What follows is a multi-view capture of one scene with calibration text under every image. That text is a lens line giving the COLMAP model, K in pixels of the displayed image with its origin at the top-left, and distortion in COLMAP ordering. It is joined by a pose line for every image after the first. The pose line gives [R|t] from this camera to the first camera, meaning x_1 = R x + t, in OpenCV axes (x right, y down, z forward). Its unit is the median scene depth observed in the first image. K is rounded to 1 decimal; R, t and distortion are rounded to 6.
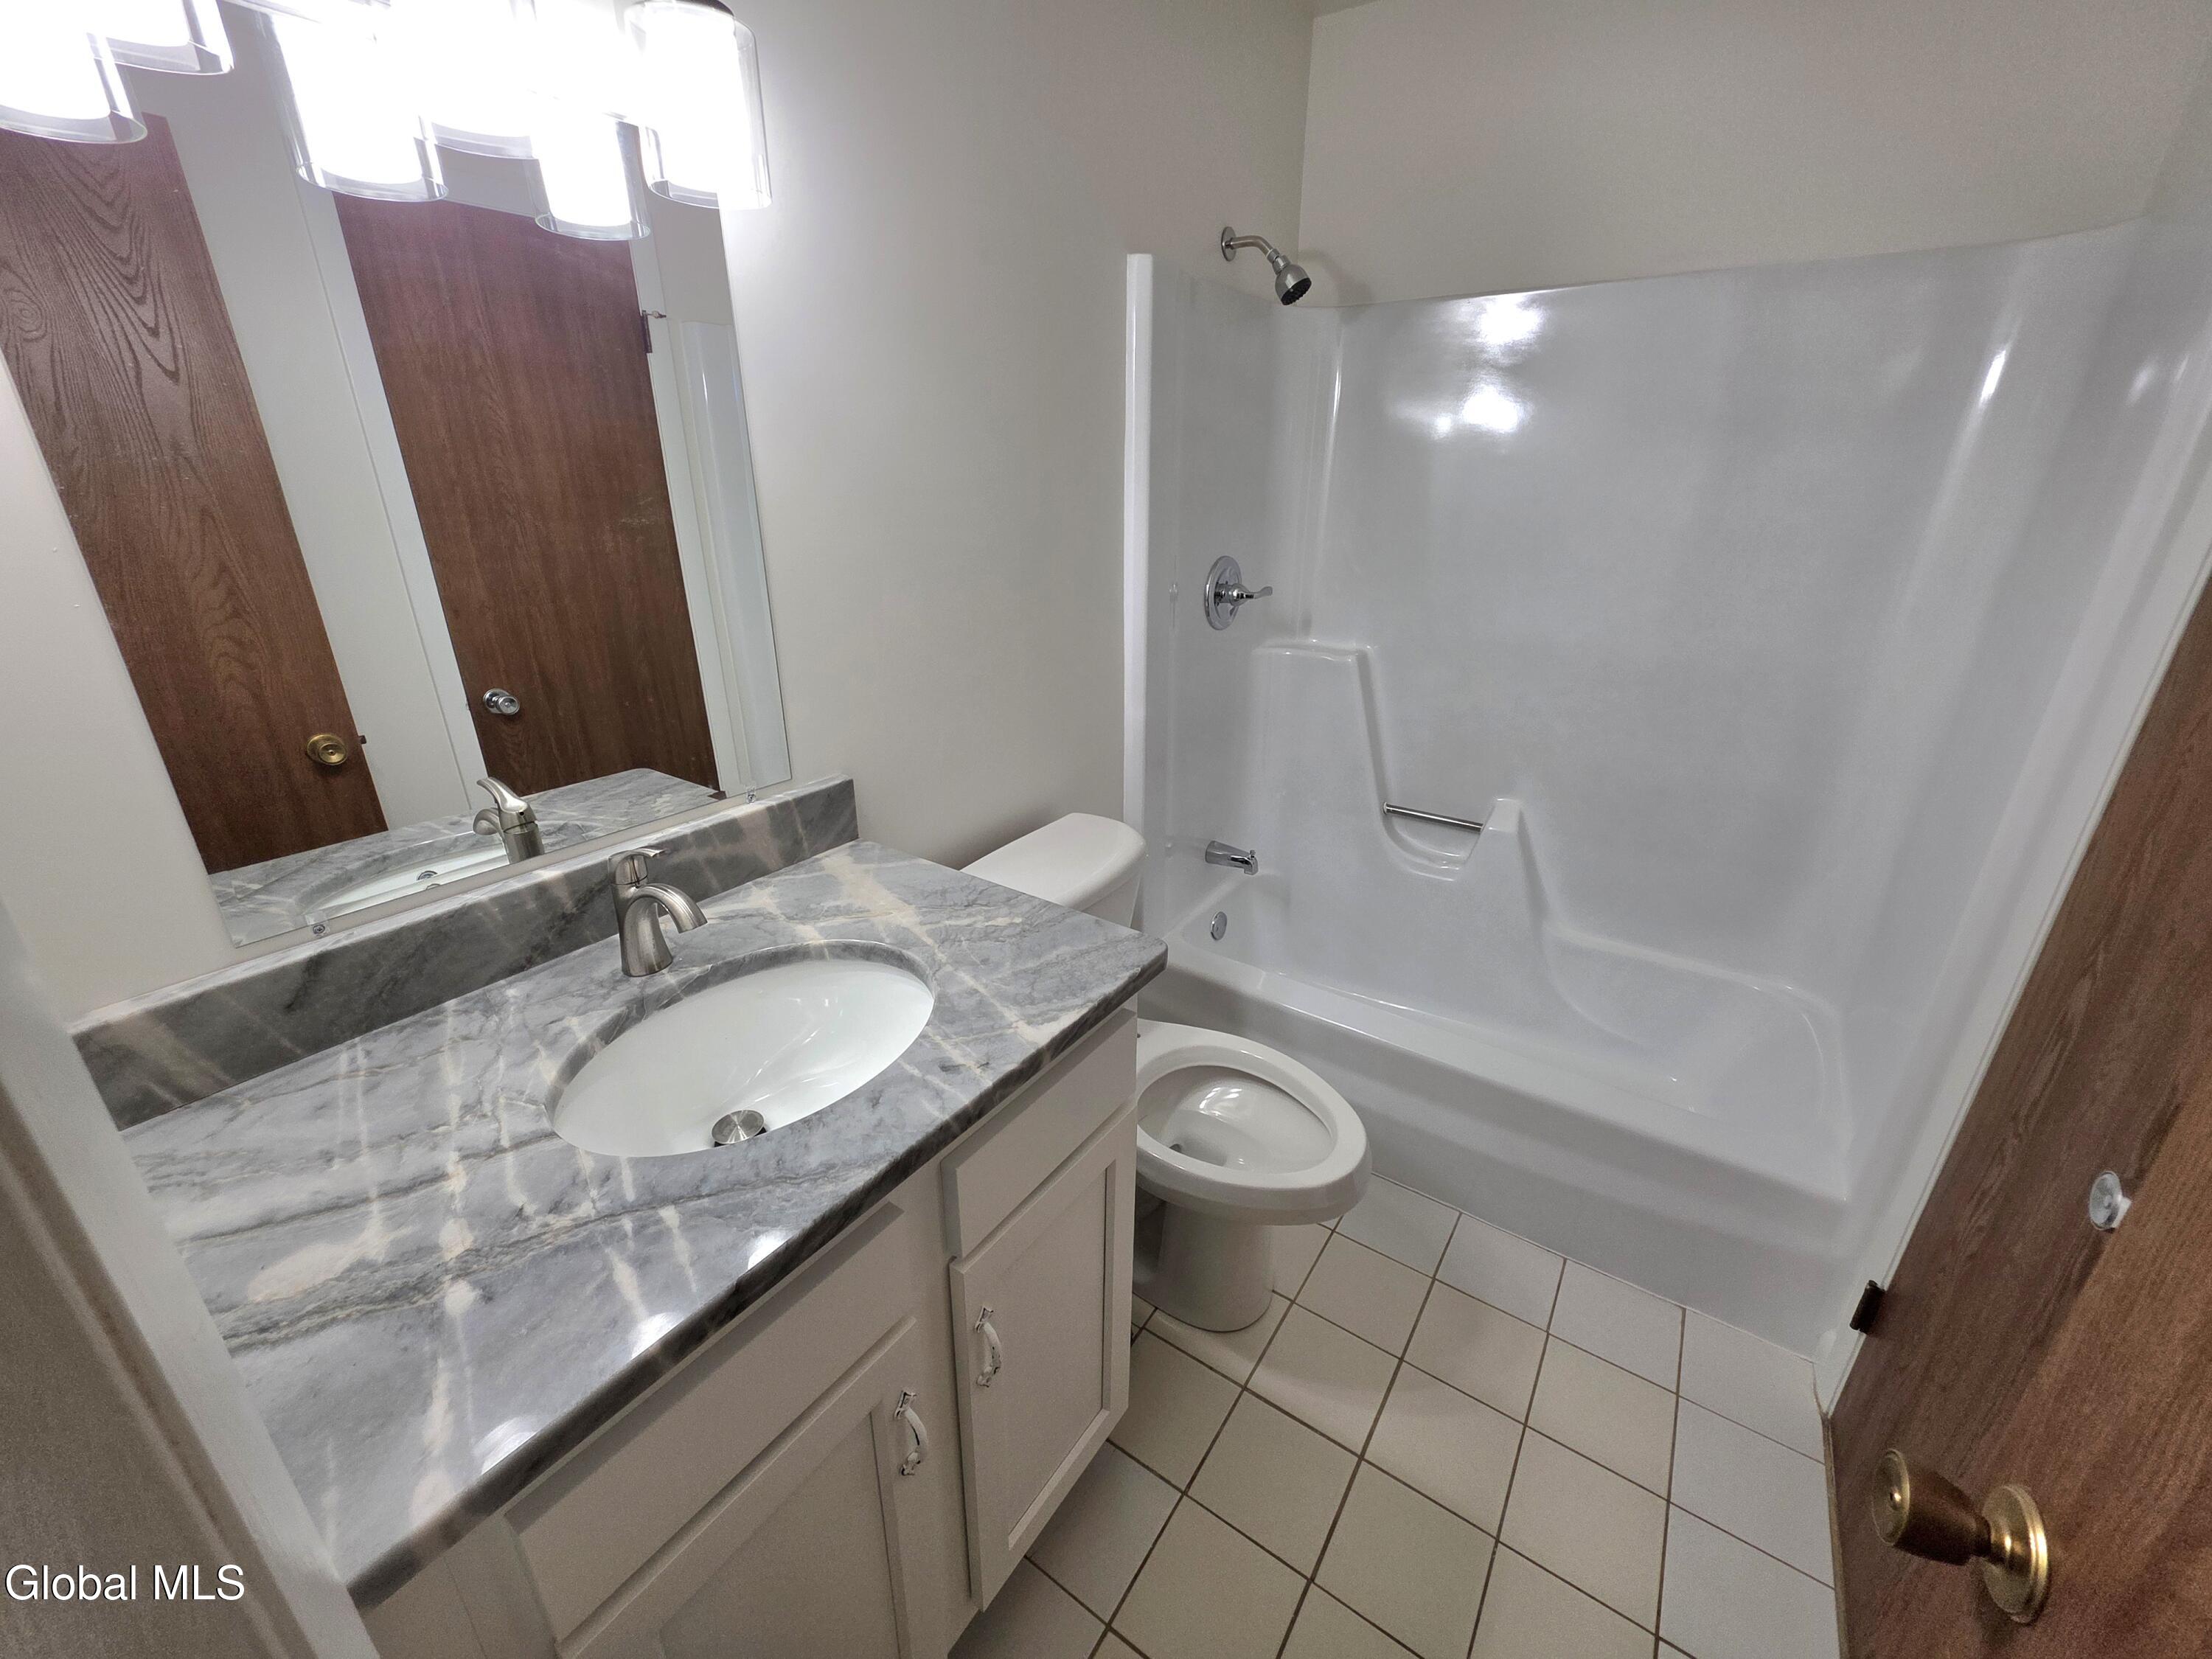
lens RADIAL K [[883.3, 0, 1102.6], [0, 883.3, 829.4], [0, 0, 1]] dist [0.001796, 0.000025]
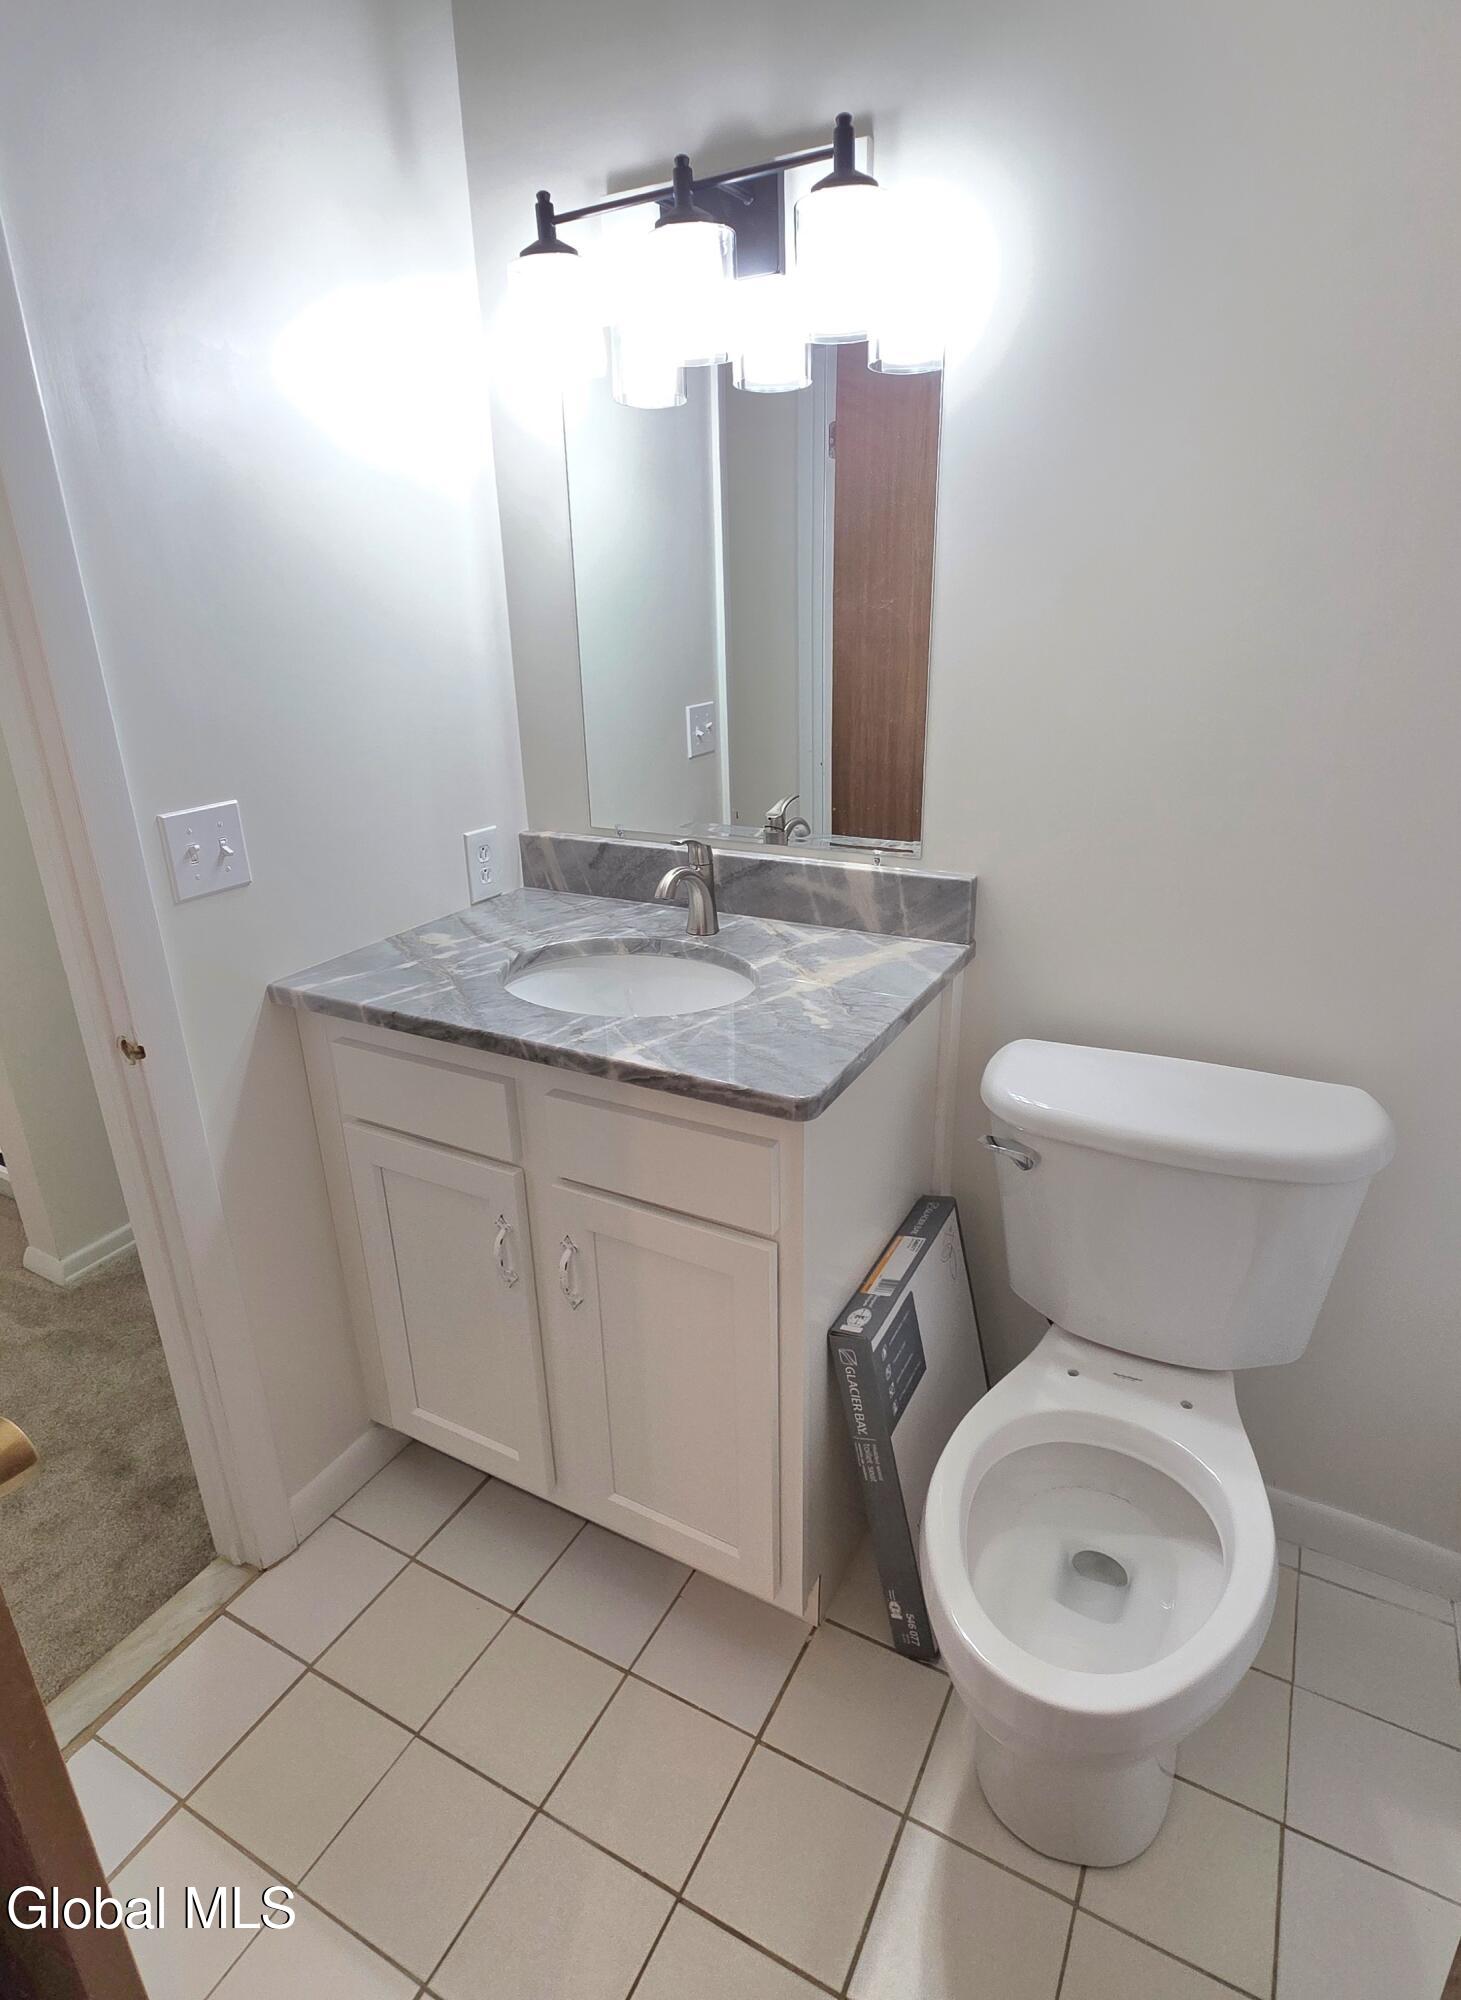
lens RADIAL K [[1072.5, 0, 728.0], [0, 1072.5, 997.5], [0, 0, 1]] dist [-0.005010, -0.000267]
pose [[0.103691, 0.347803, -0.931816, 1.171989], [-0.344904, 0.891307, 0.294303, -0.280929], [0.932893, 0.290870, 0.212379, 0.779466]]
